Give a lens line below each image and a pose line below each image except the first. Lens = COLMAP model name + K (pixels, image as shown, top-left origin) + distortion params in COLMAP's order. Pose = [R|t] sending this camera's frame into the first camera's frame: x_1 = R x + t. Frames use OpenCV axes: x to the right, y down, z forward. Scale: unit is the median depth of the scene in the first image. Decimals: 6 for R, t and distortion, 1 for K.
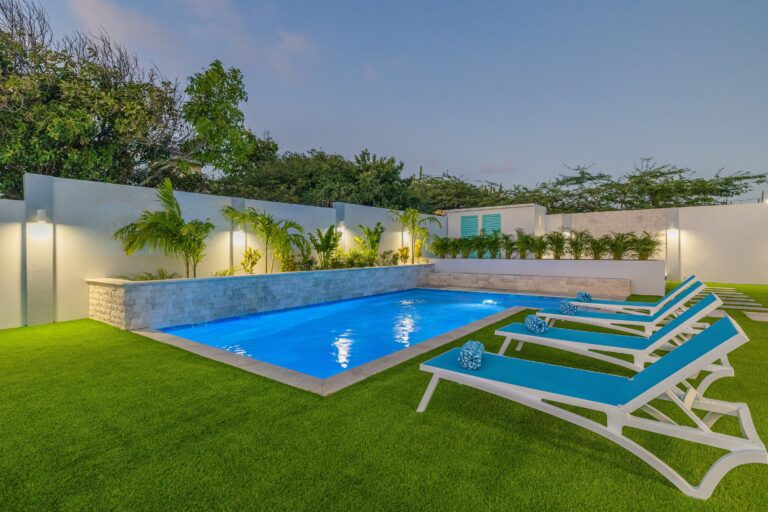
lens RADIAL K [[368.5, 0, 384.0], [0, 368.5, 256.0], [0, 0, 1]] dist [0.000972, 0.000094]
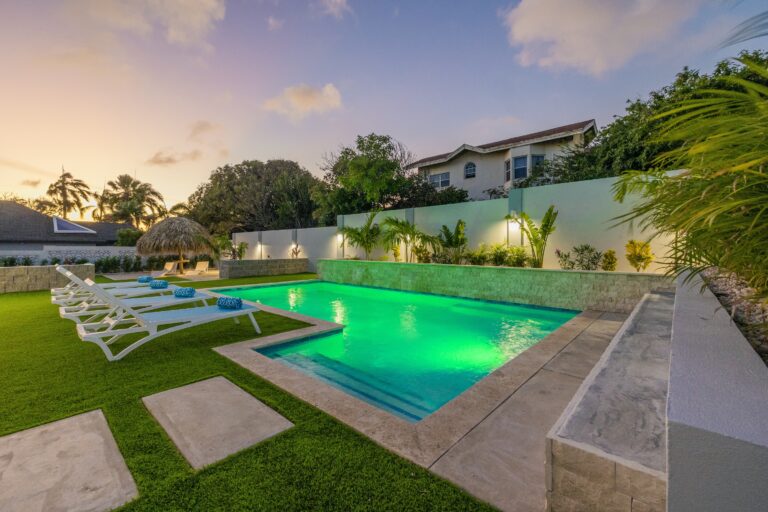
lens RADIAL K [[324.2, 0, 384.0], [0, 324.2, 256.0], [0, 0, 1]] dist [-0.000224, -0.000026]
pose [[-0.070033, 0.043187, -0.996609, 0.753493], [-0.009930, 0.998983, 0.043988, -0.024613], [0.997495, 0.012977, -0.069533, 0.860847]]
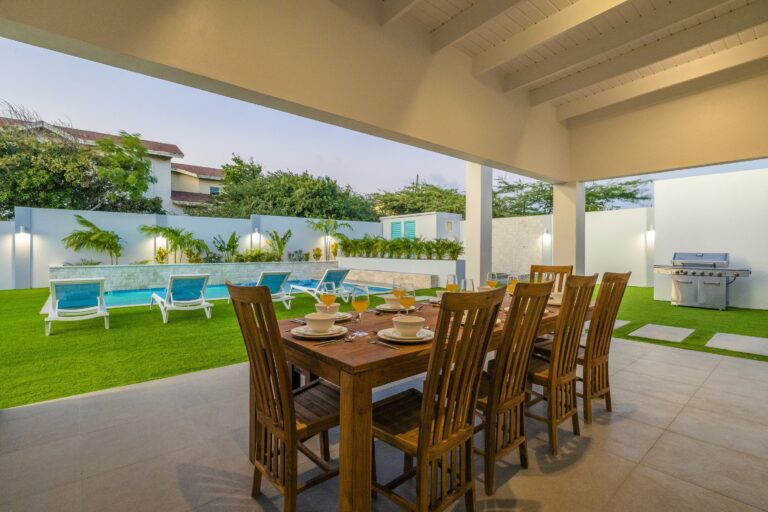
lens RADIAL K [[356.3, 0, 384.0], [0, 356.3, 256.0], [0, 0, 1]] dist [-0.000027, 0.000032]
pose [[0.978665, 0.012425, -0.205086, 0.702838], [-0.012327, 0.999922, 0.001755, -0.001430], [0.205092, 0.000811, 0.978742, -0.218943]]
